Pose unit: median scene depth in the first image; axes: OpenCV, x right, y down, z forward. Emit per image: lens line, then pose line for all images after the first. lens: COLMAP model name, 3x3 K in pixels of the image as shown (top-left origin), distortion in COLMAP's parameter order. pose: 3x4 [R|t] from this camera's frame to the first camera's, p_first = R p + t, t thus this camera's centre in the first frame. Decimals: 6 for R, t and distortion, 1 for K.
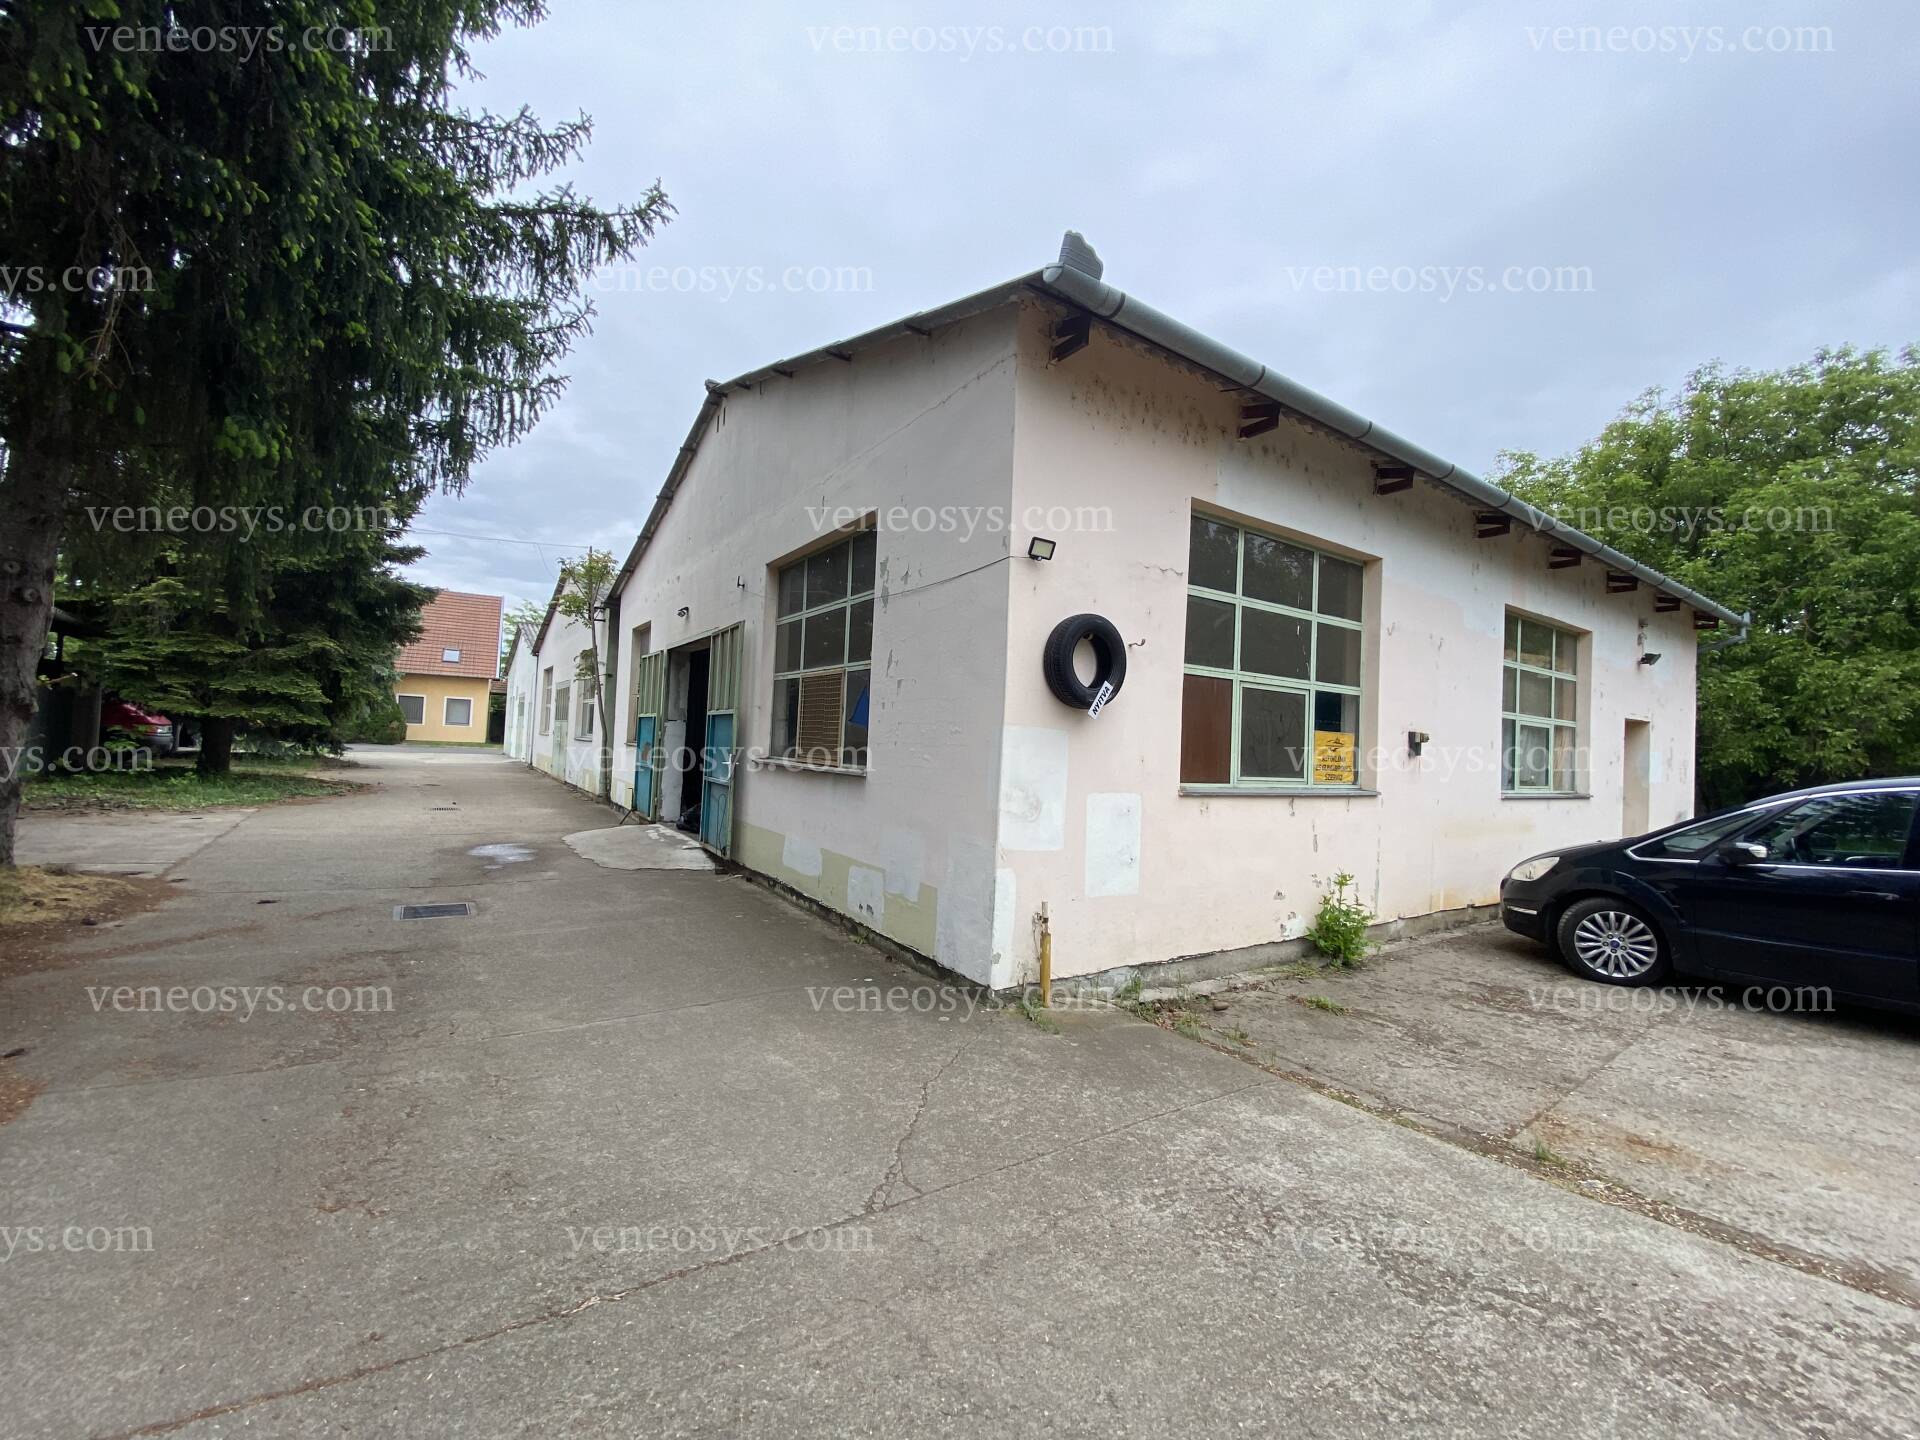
lens RADIAL K [[775.3, 0, 963.6], [0, 775.3, 719.4], [0, 0, 1]] dist [0.023327, -0.021626]
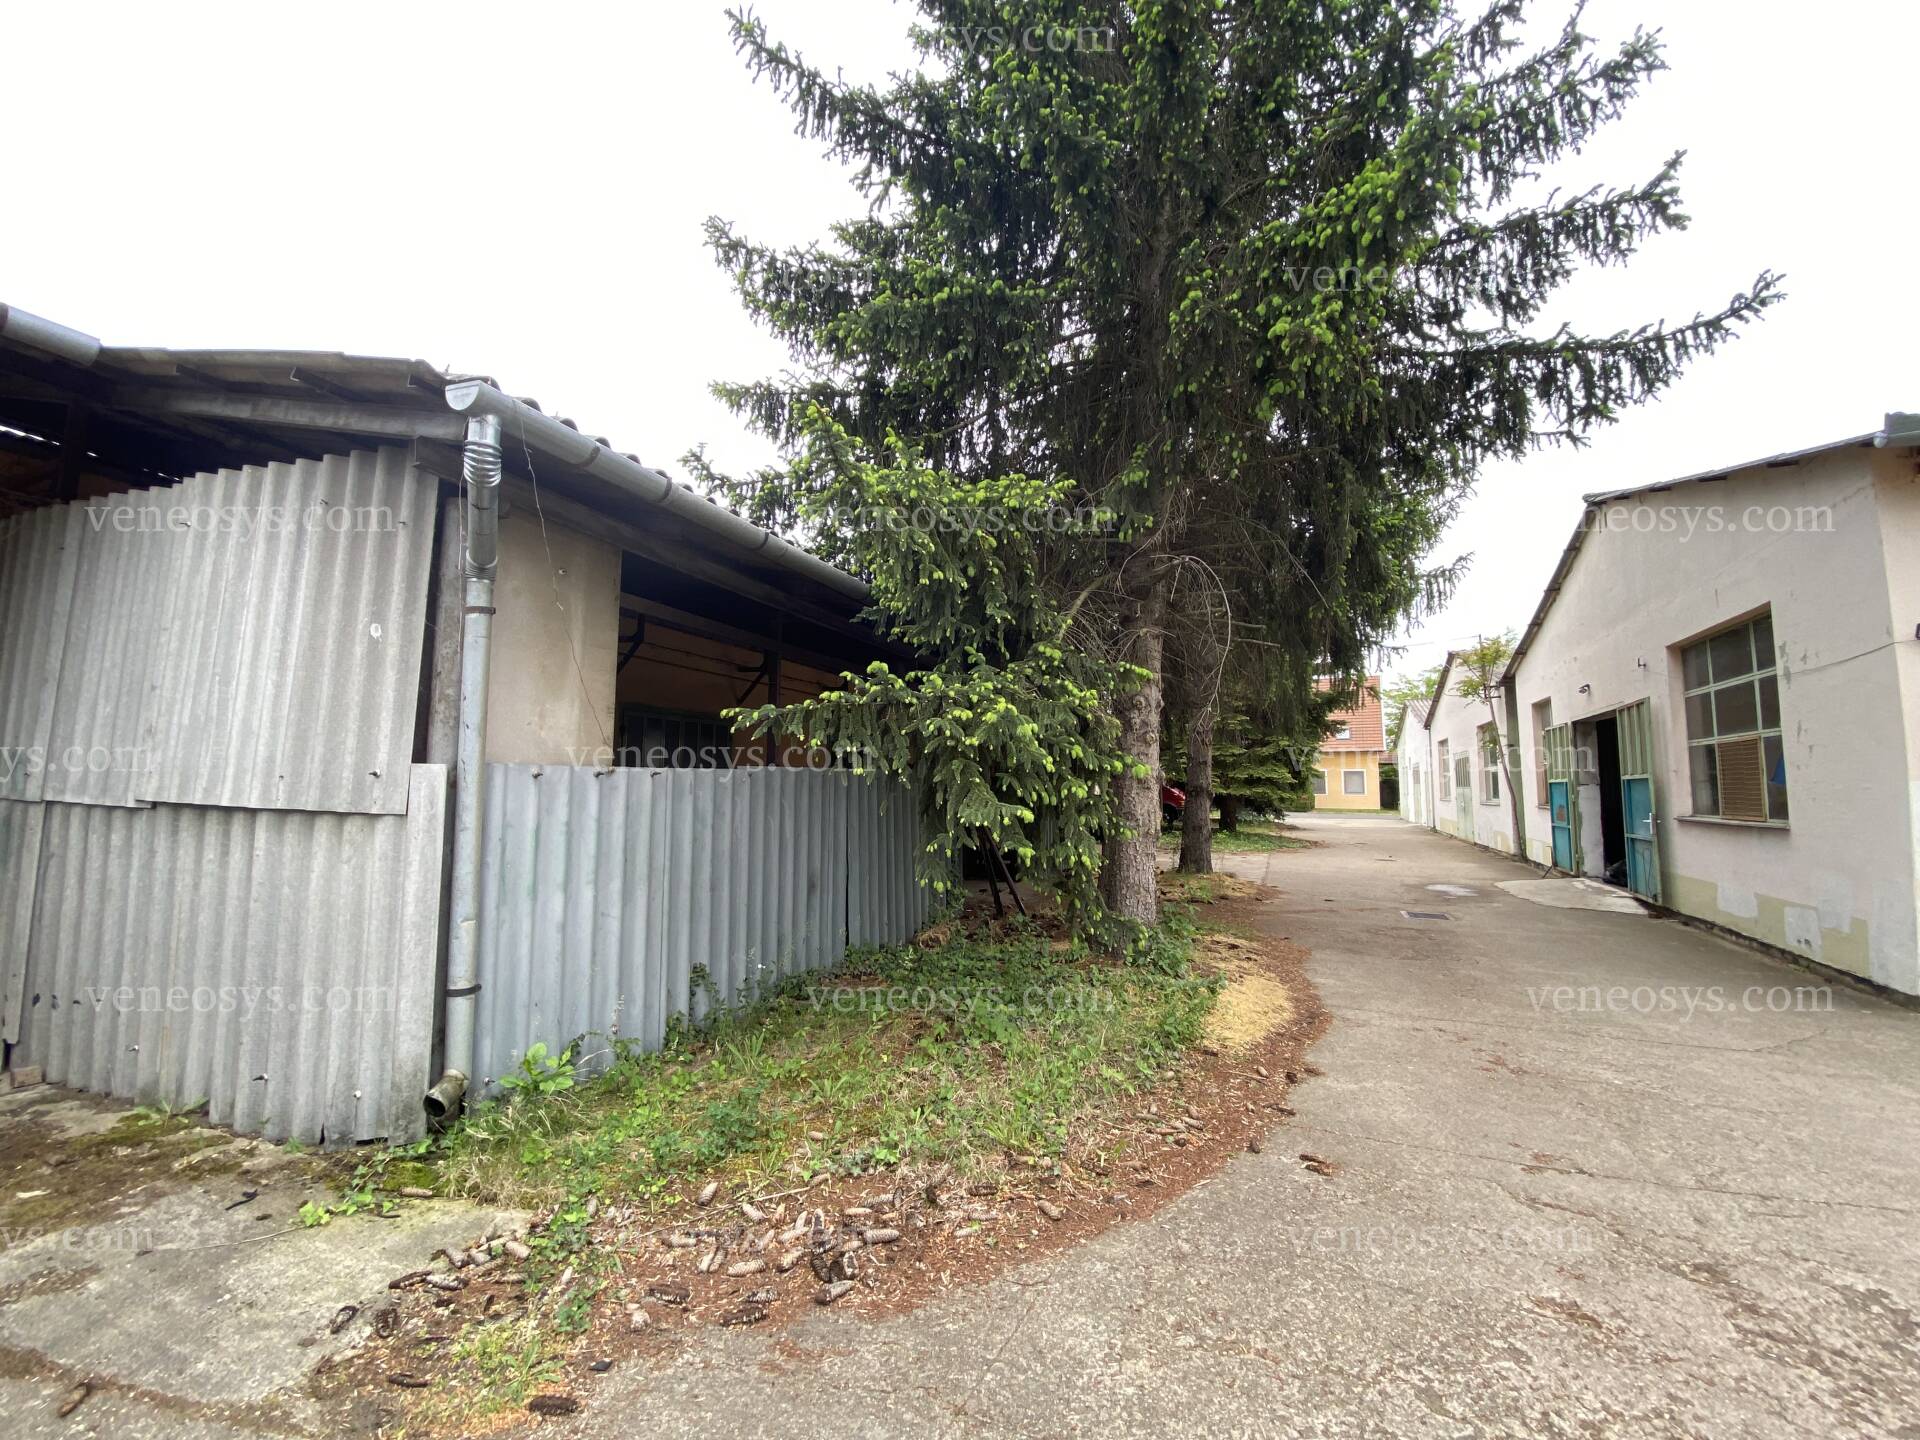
lens RADIAL K [[775.3, 0, 963.6], [0, 775.3, 719.4], [0, 0, 1]] dist [0.023327, -0.021626]
pose [[0.519177, -0.117926, -0.846492, 0.139381], [0.046567, 0.992867, -0.109757, -0.011808], [0.853397, 0.017565, 0.520965, -0.399823]]
